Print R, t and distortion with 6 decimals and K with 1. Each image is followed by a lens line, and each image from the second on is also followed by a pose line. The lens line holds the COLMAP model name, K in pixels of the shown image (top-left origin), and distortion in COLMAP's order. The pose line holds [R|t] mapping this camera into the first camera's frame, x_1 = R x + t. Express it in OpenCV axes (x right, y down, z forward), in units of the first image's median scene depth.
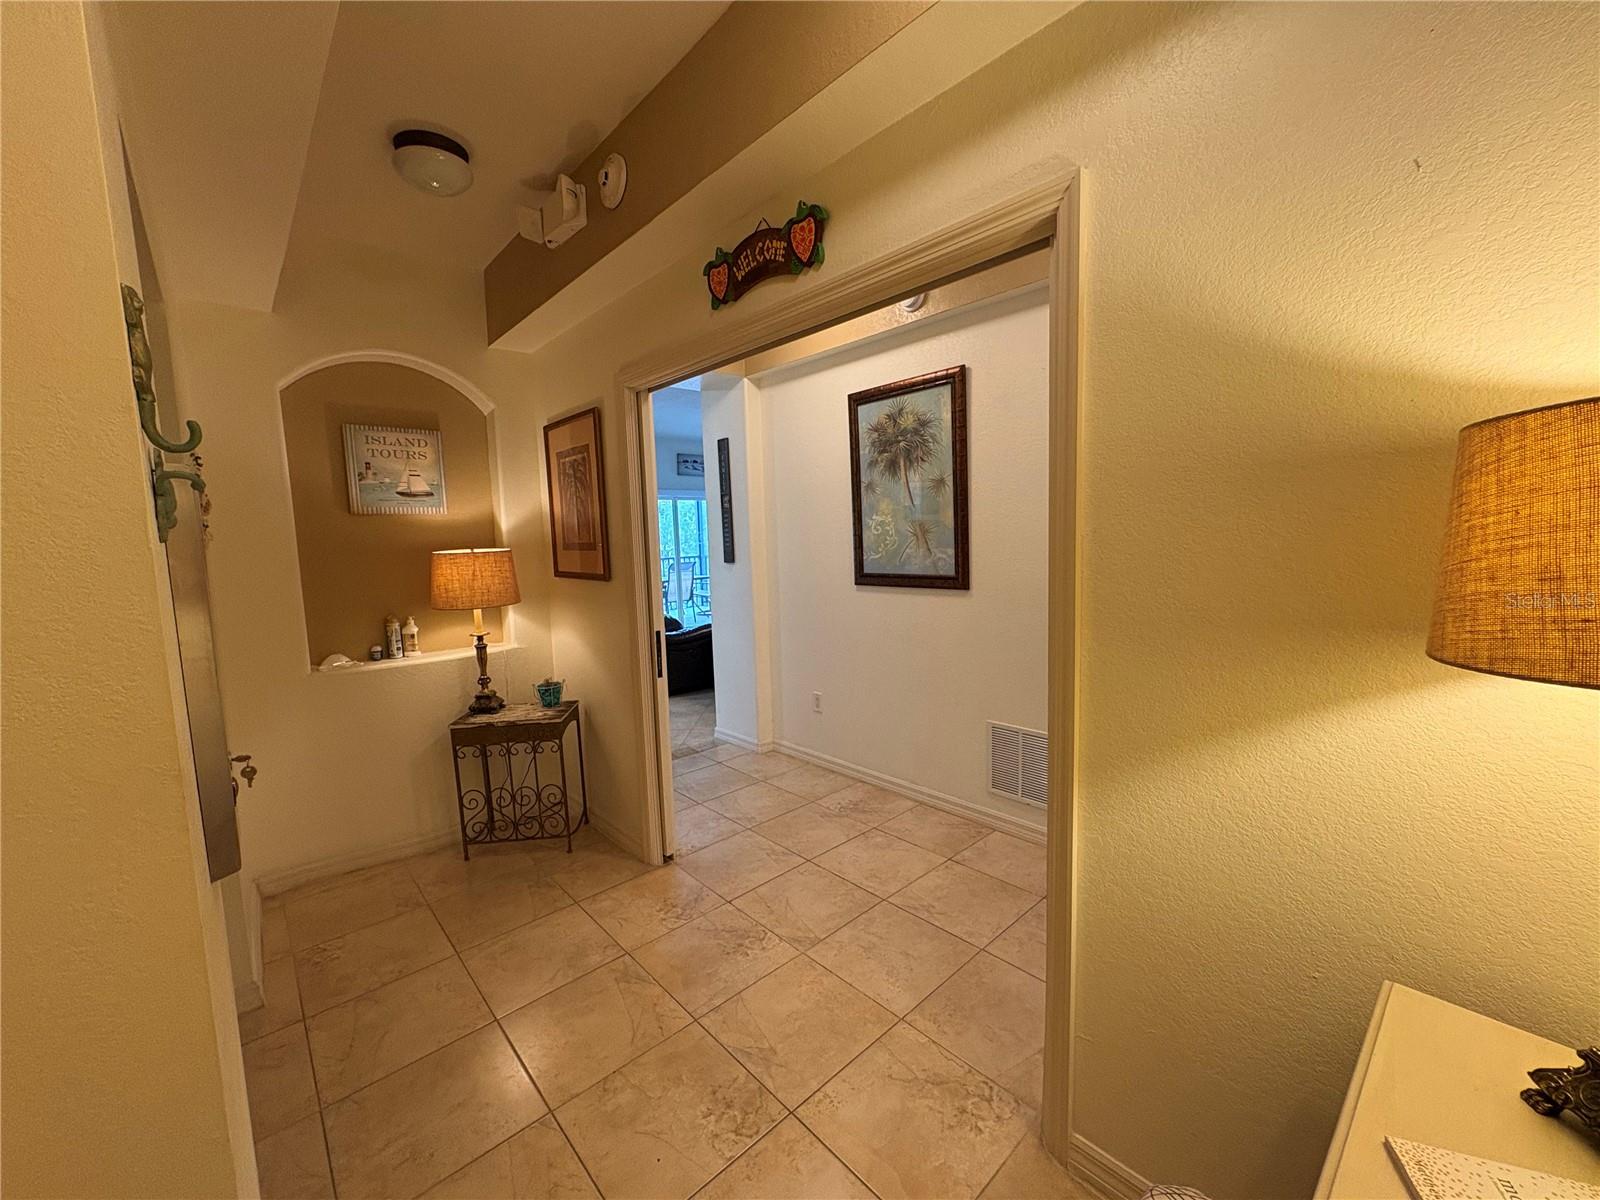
lens RADIAL K [[639.0, 0, 803.0], [0, 639.0, 596.1], [0, 0, 1]] dist [0.001702, 0.000142]
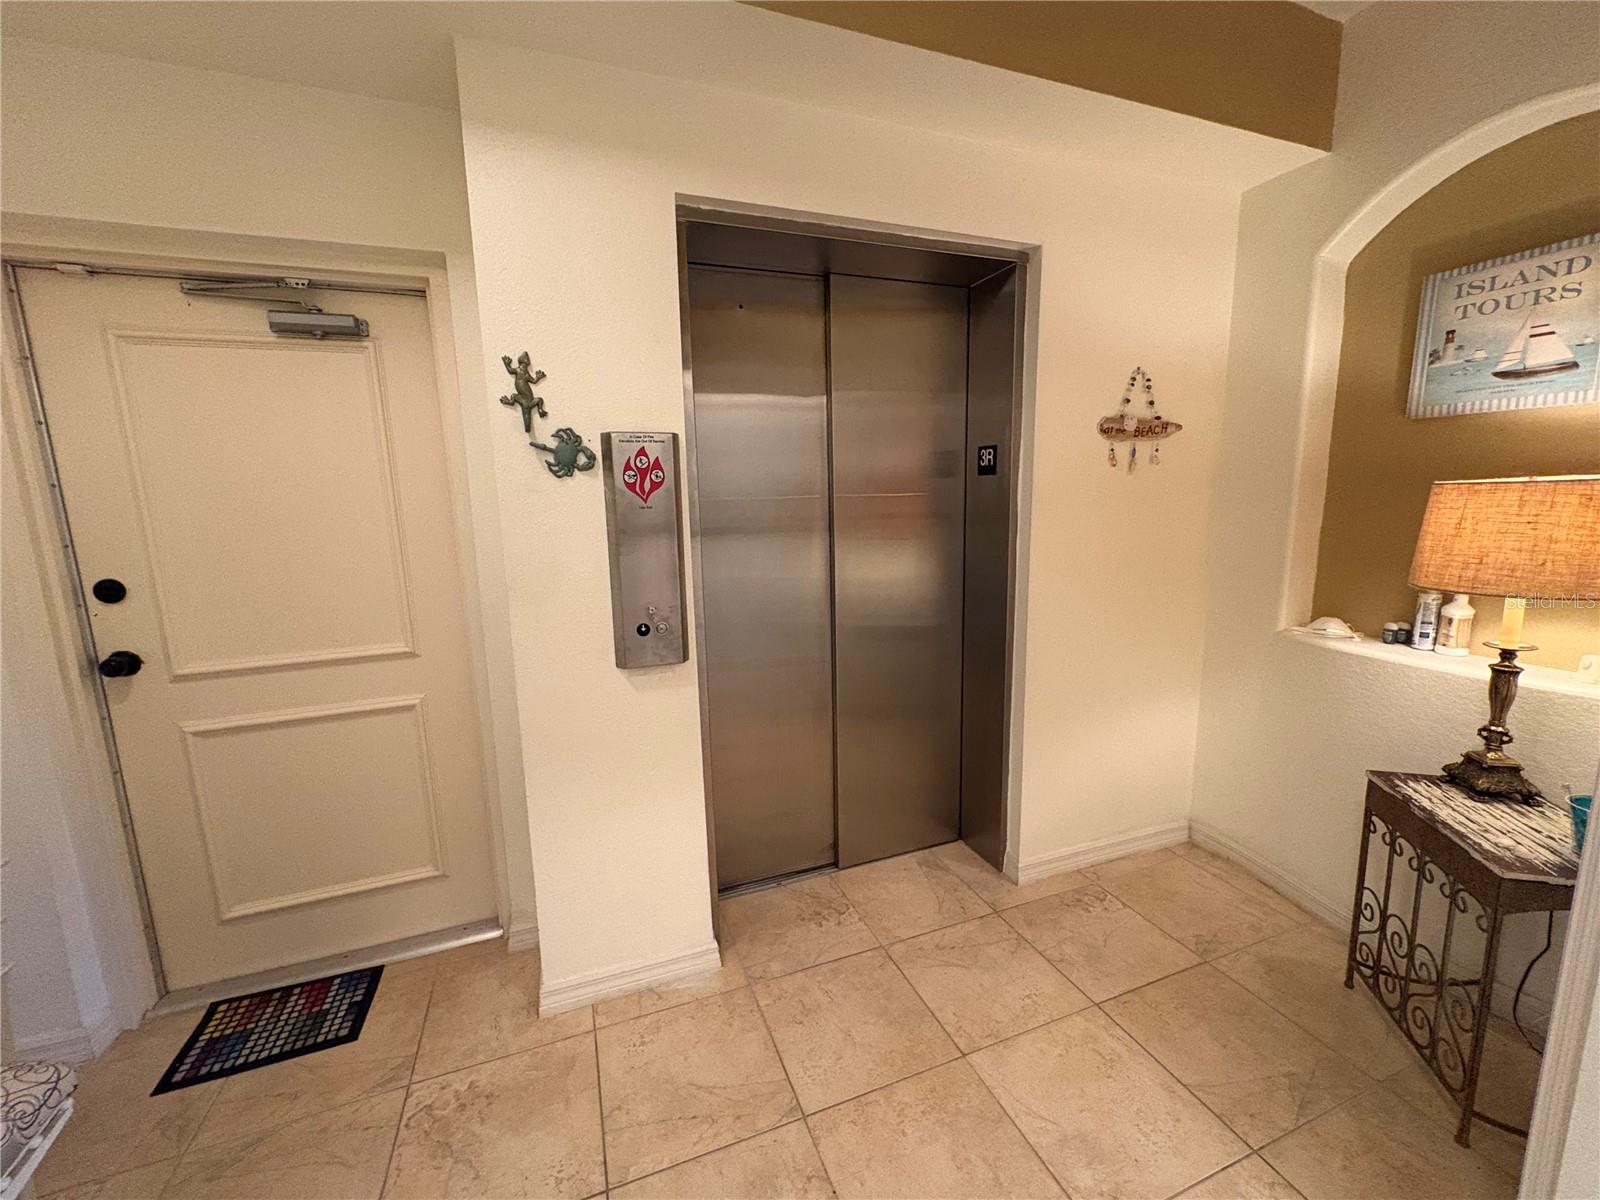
lens RADIAL K [[639.0, 0, 798.2], [0, 639.0, 597.0], [0, 0, 1]] dist [0.001702, 0.000142]
pose [[-0.365860, 0.188679, -0.911343, 0.158333], [-0.060697, 0.972311, 0.225669, -0.059187], [0.928689, 0.137879, -0.344277, 0.650449]]
